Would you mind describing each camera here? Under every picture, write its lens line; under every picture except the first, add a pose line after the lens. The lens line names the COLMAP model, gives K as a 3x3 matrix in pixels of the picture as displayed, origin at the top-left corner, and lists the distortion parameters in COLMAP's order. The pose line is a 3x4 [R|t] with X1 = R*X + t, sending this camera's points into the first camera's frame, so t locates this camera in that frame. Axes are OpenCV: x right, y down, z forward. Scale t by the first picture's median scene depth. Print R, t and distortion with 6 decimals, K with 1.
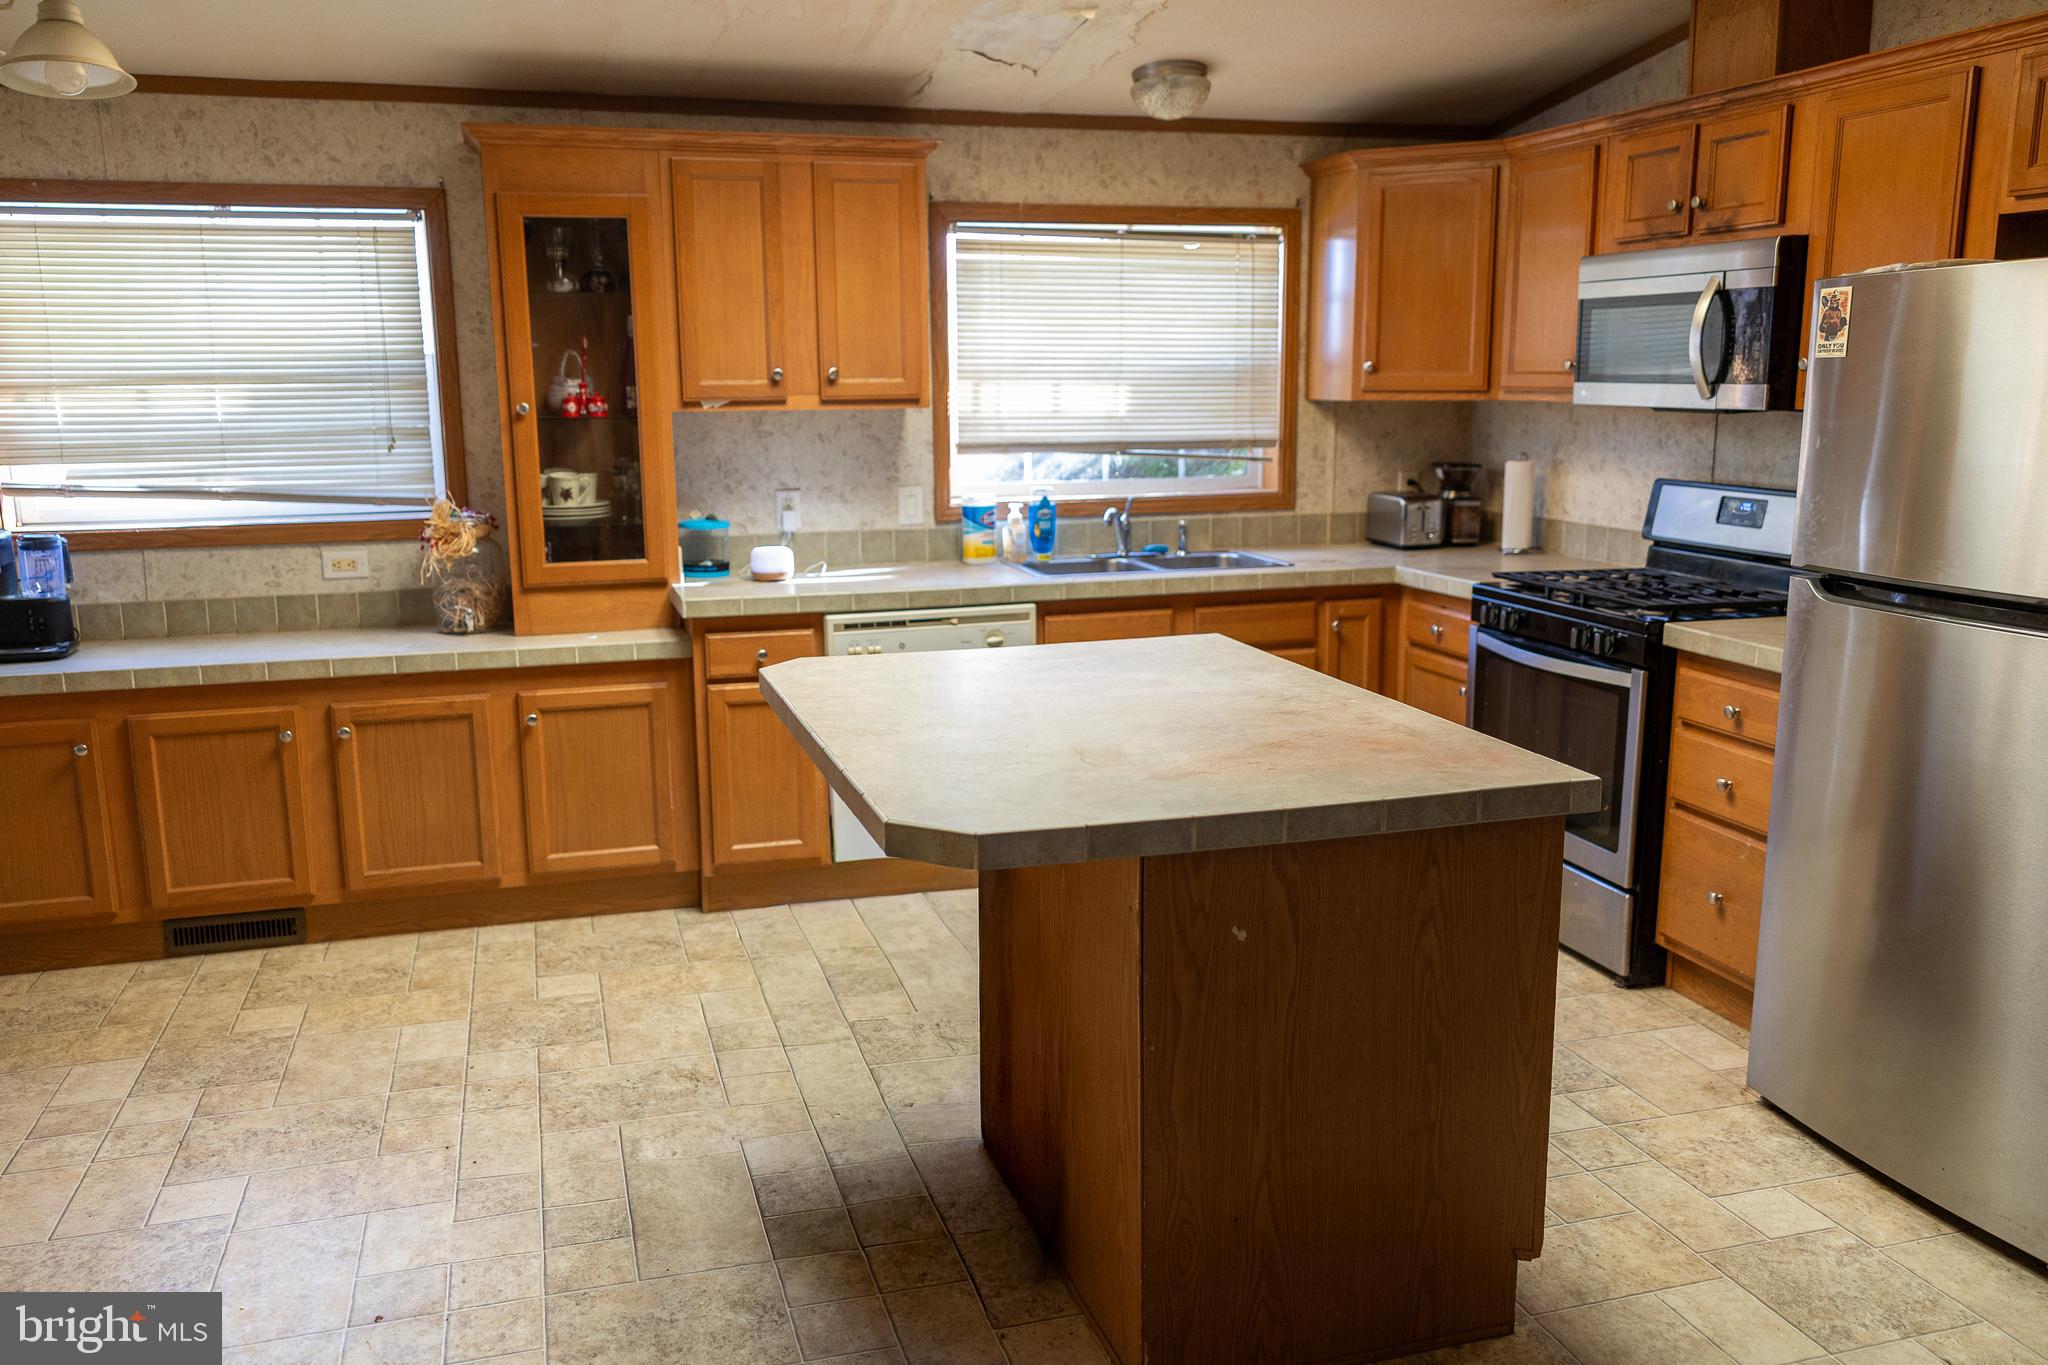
lens RADIAL K [[1636.4, 0, 1021.7], [0, 1636.4, 680.8], [0, 0, 1]] dist [0.006880, 0.003237]
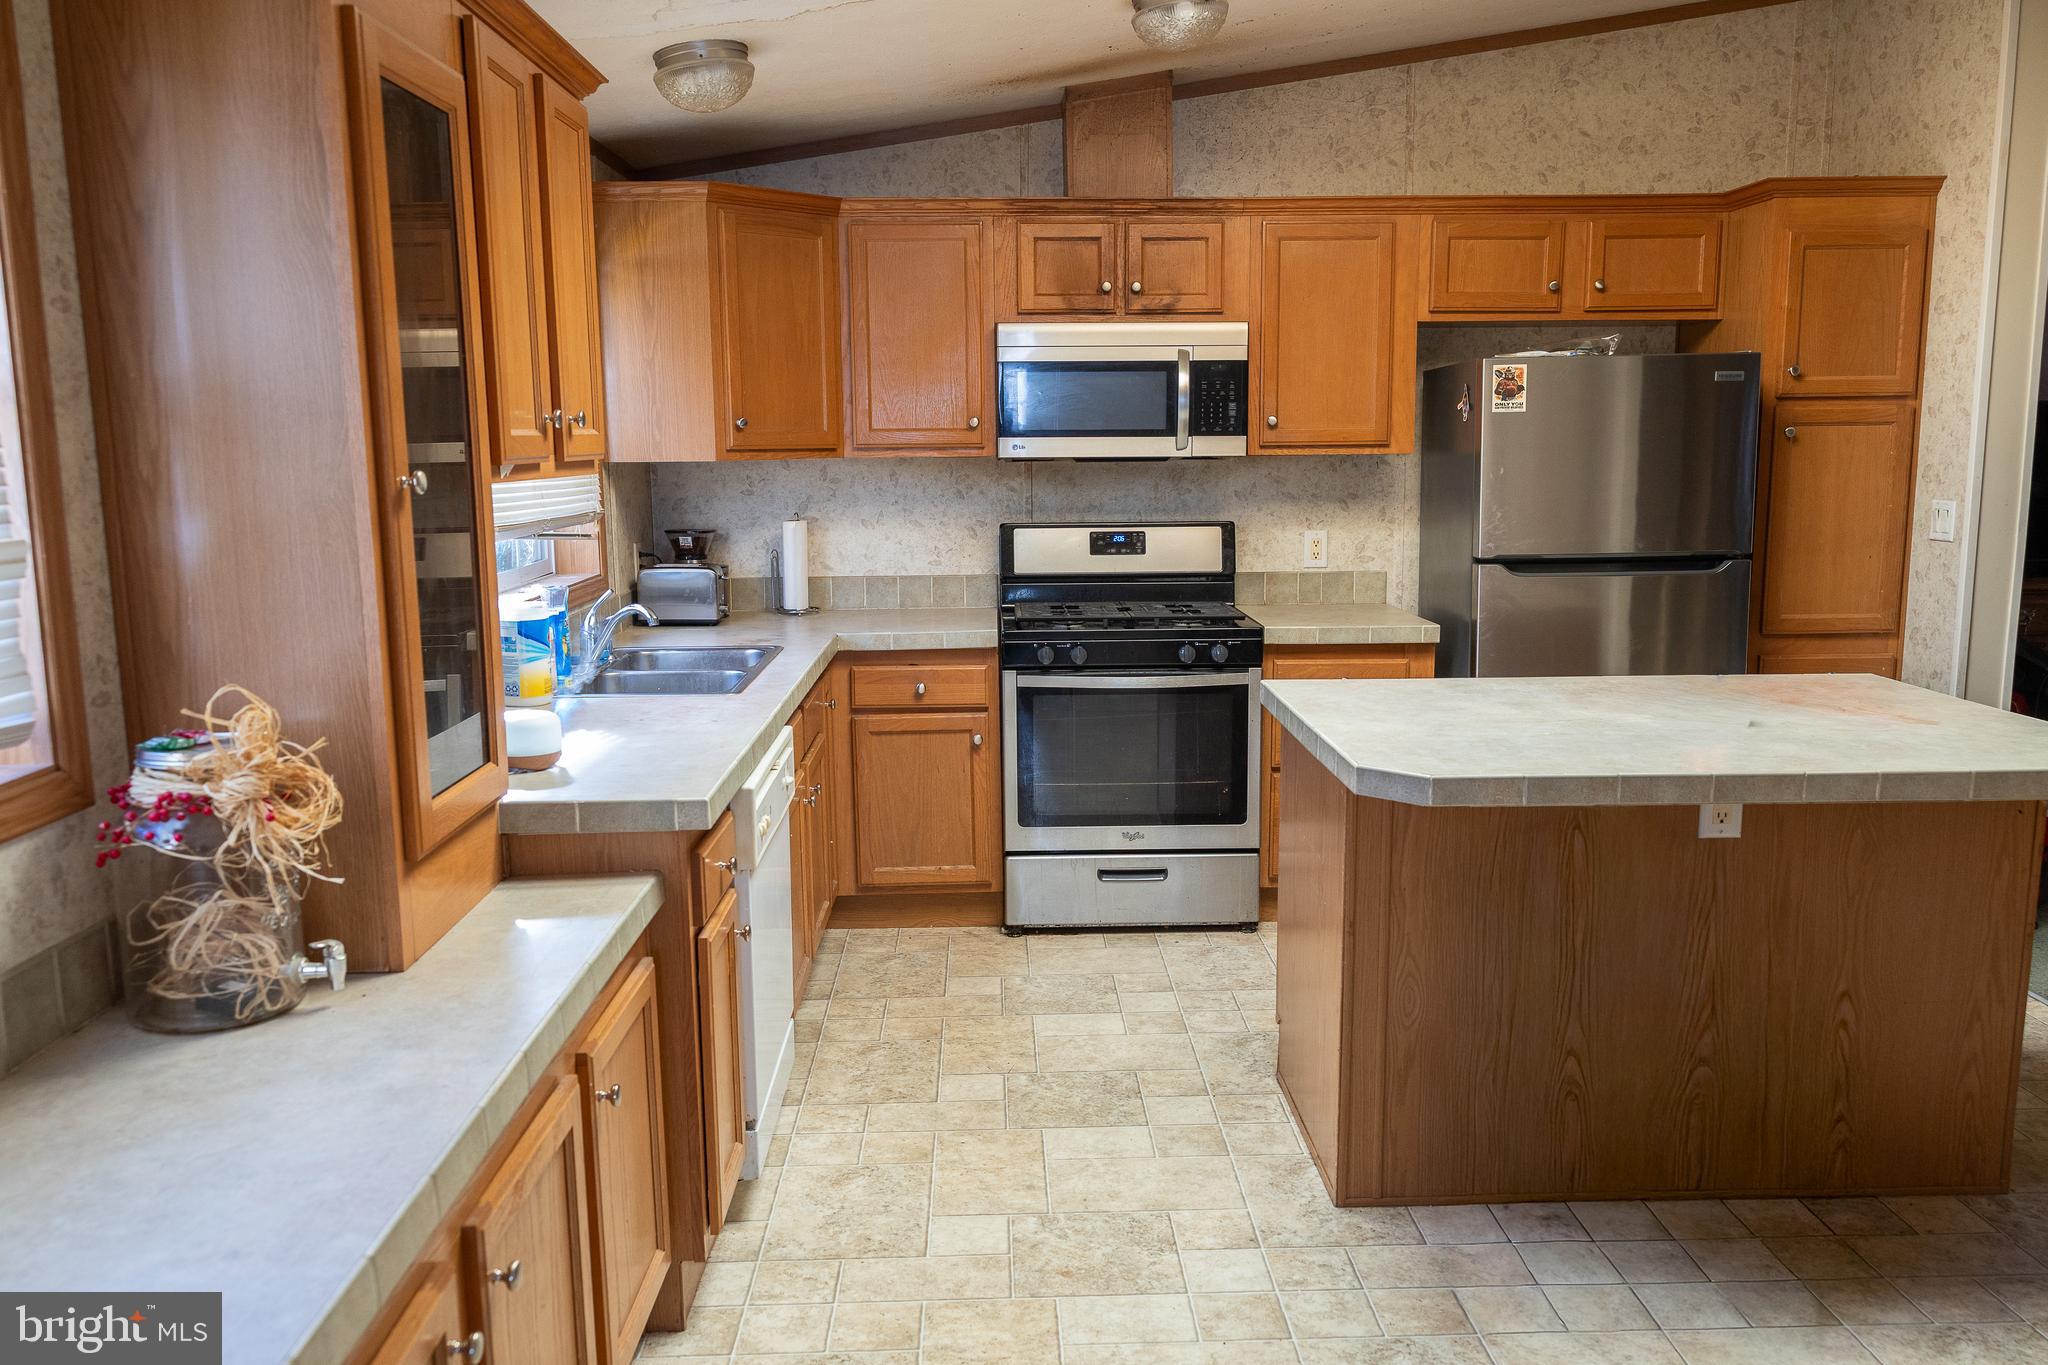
lens RADIAL K [[1636.4, 0, 1026.2], [0, 1636.4, 679.6], [0, 0, 1]] dist [0.006880, 0.003237]
pose [[0.272999, -0.137057, 0.952201, -0.707199], [0.187237, 0.978441, 0.087153, -0.116327], [-0.943617, 0.154495, 0.292776, 0.688521]]
